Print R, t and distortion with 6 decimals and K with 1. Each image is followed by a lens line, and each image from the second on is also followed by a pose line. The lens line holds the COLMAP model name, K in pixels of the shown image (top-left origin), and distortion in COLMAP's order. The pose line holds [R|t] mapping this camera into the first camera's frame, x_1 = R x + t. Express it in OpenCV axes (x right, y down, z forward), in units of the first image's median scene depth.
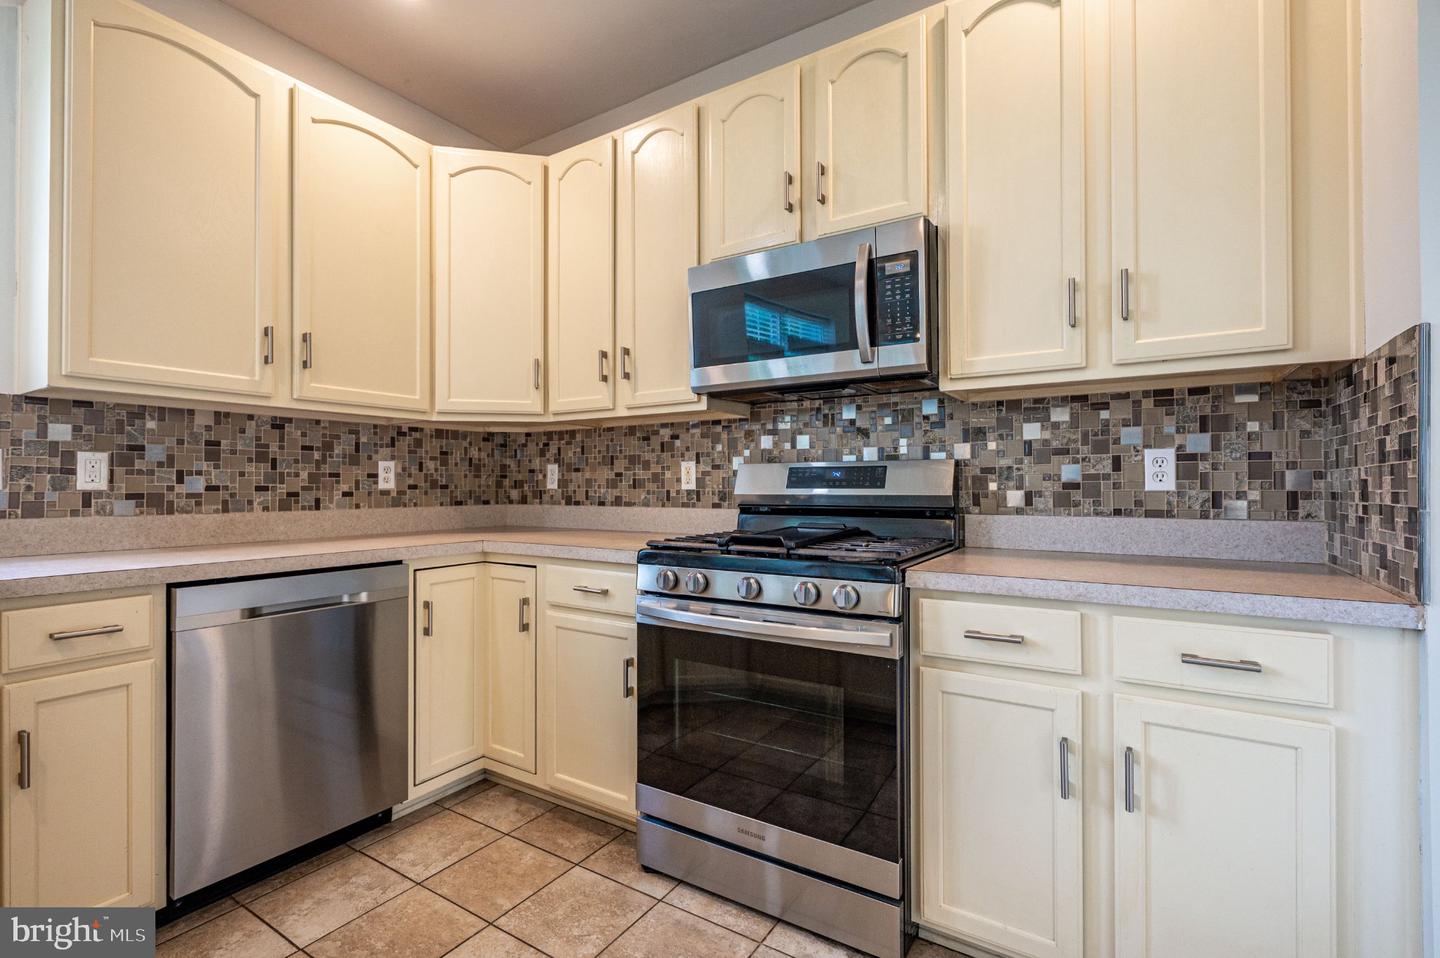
lens RADIAL K [[643.7, 0, 720.8], [0, 643.7, 483.5], [0, 0, 1]] dist [-0.002162, 0.001351]
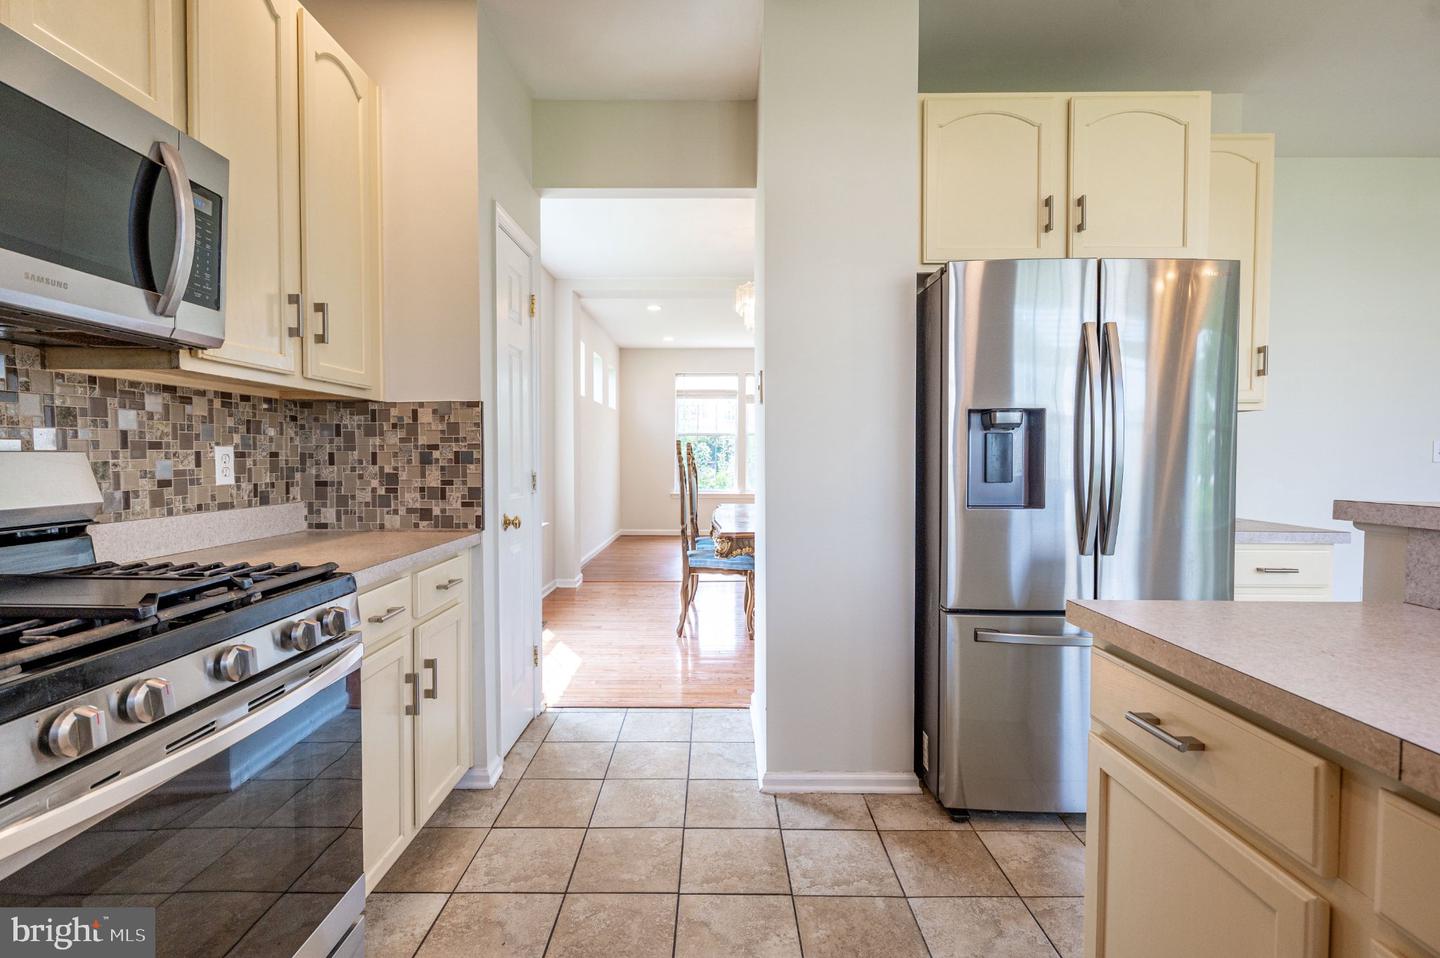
lens RADIAL K [[643.7, 0, 722.6], [0, 643.7, 472.6], [0, 0, 1]] dist [-0.002162, 0.001351]
pose [[-0.518795, -0.024451, 0.854549, -0.656807], [-0.010250, 0.999697, 0.022381, -0.040610], [-0.854837, 0.002852, -0.518888, 0.805581]]
